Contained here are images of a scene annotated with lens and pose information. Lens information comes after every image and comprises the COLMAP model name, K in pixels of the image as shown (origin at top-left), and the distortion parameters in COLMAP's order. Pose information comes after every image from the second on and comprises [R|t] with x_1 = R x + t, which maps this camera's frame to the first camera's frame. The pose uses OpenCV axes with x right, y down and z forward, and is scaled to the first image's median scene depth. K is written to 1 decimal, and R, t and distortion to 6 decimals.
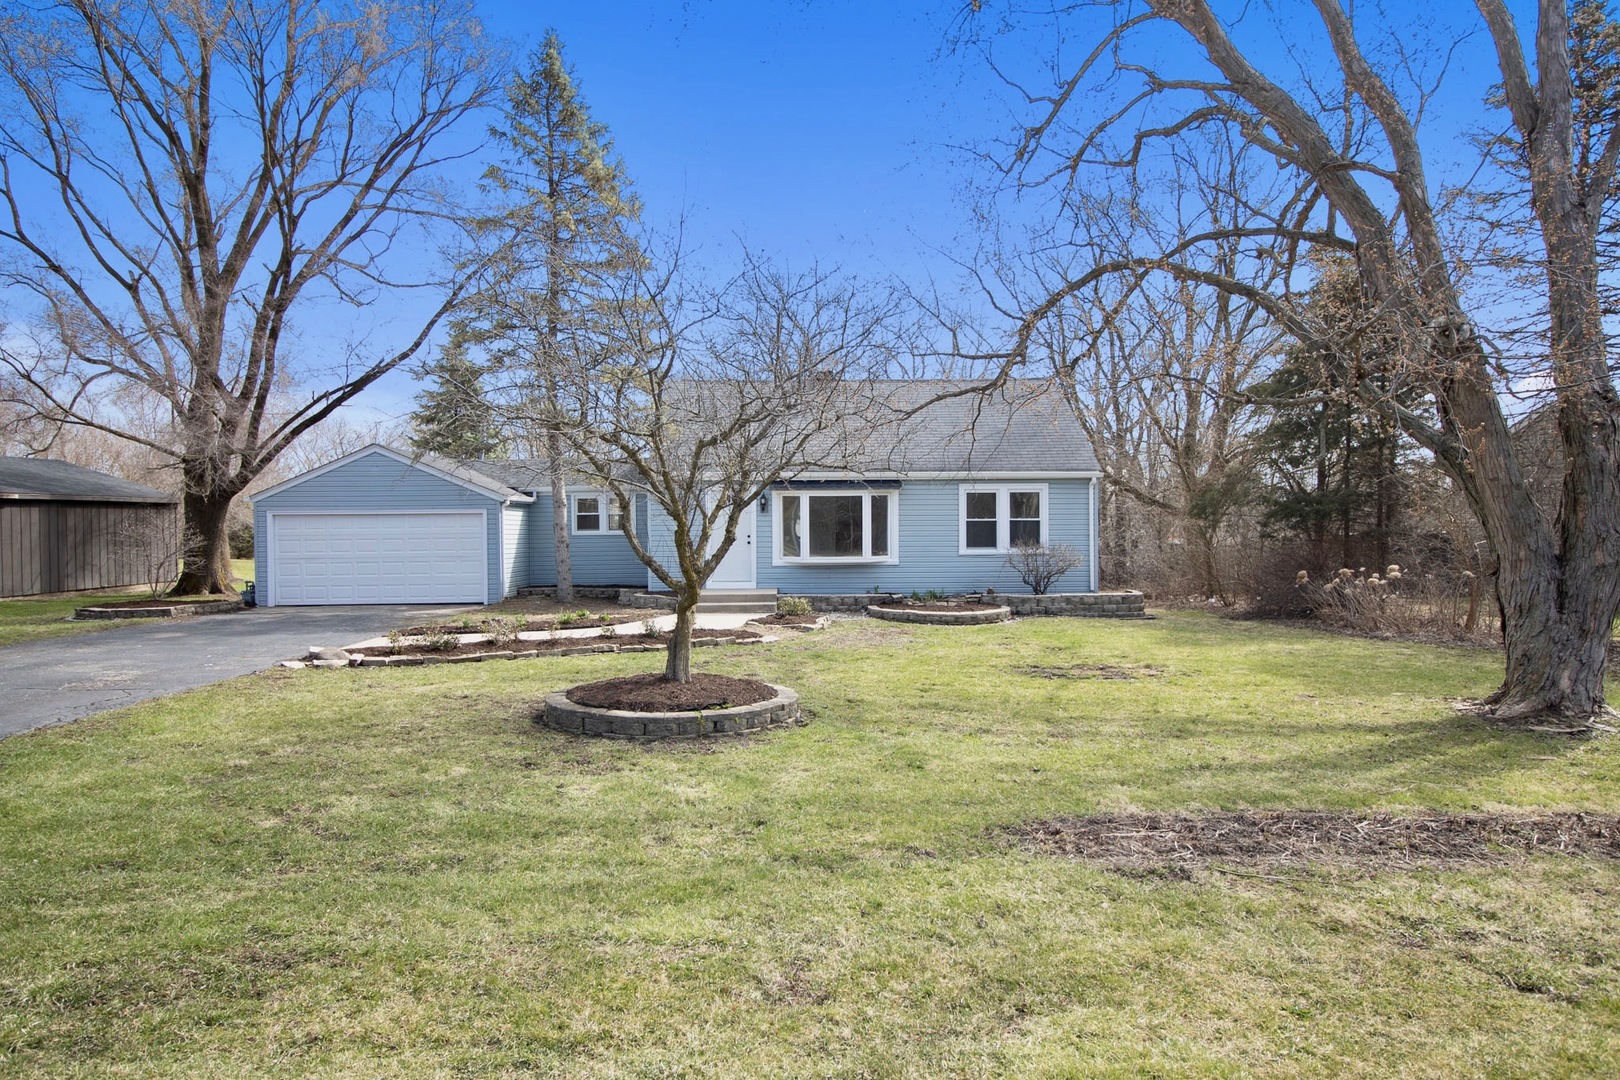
lens RADIAL K [[1042.5, 0, 810.6], [0, 1042.5, 542.2], [0, 0, 1]] dist [0.002956, 0.000194]
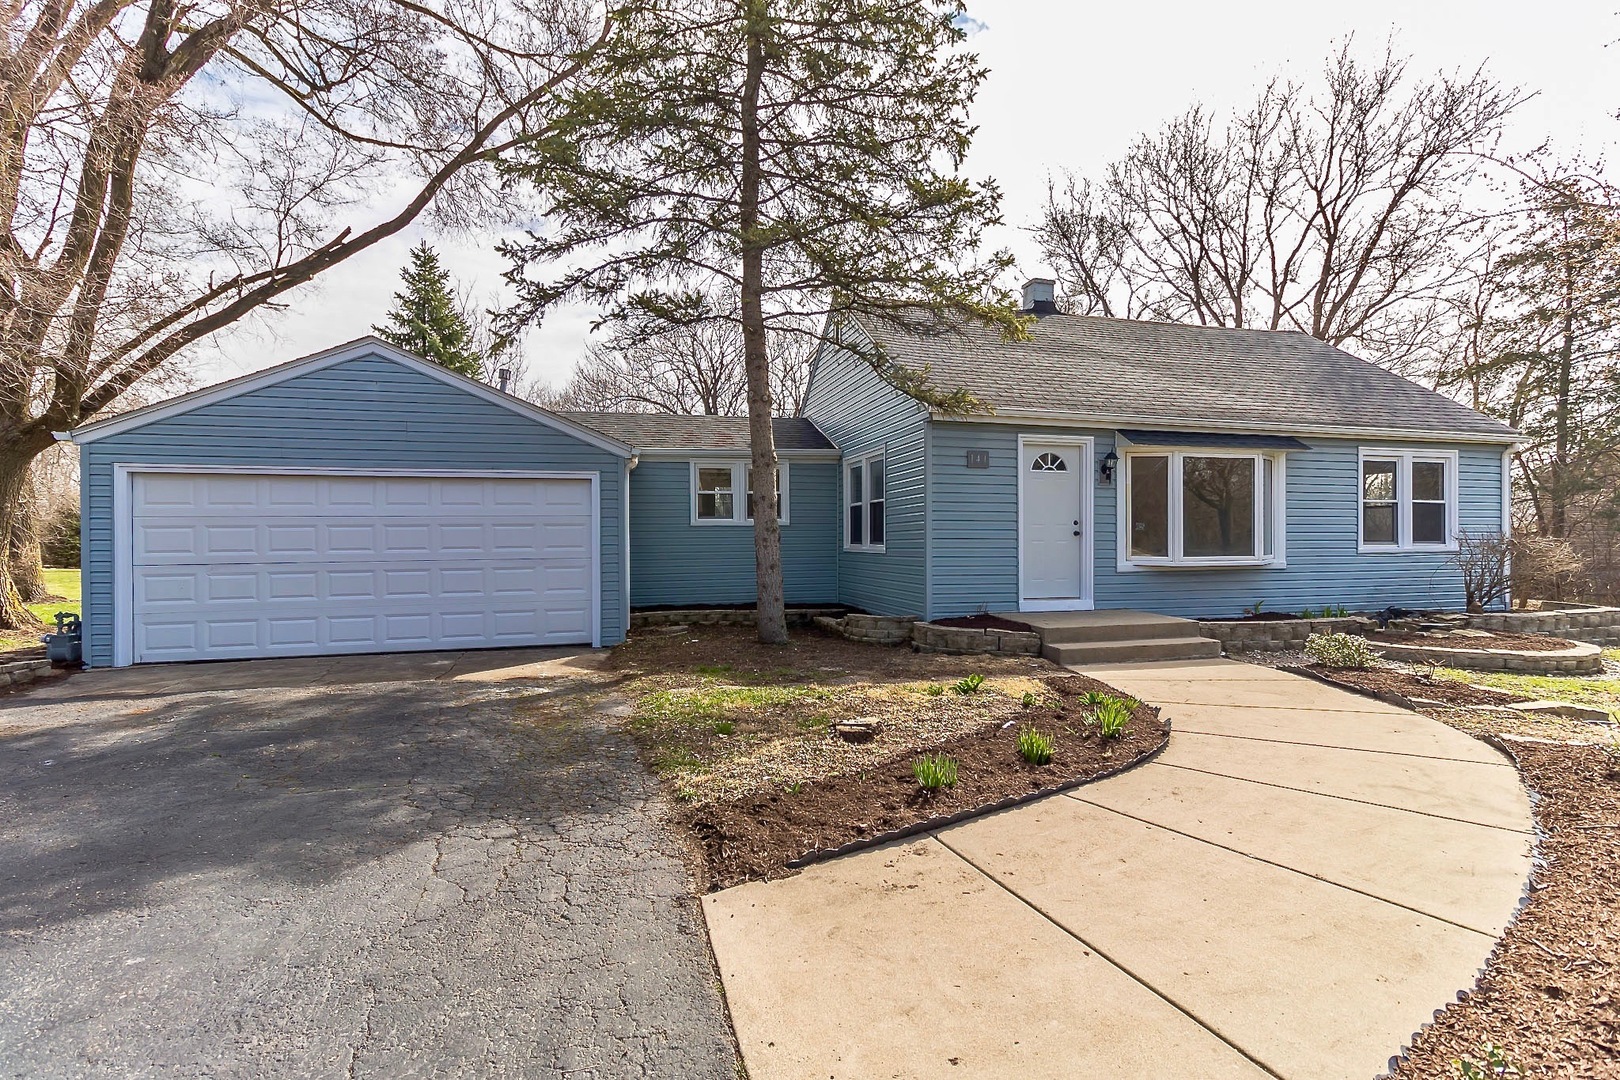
lens RADIAL K [[763.2, 0, 809.5], [0, 763.2, 536.6], [0, 0, 1]] dist [-0.002103, -0.000042]
pose [[0.964224, 0.002697, 0.265073, -0.289506], [0.001669, 0.999867, -0.016245, 0.008017], [-0.265082, 0.016106, 0.964091, 0.547799]]
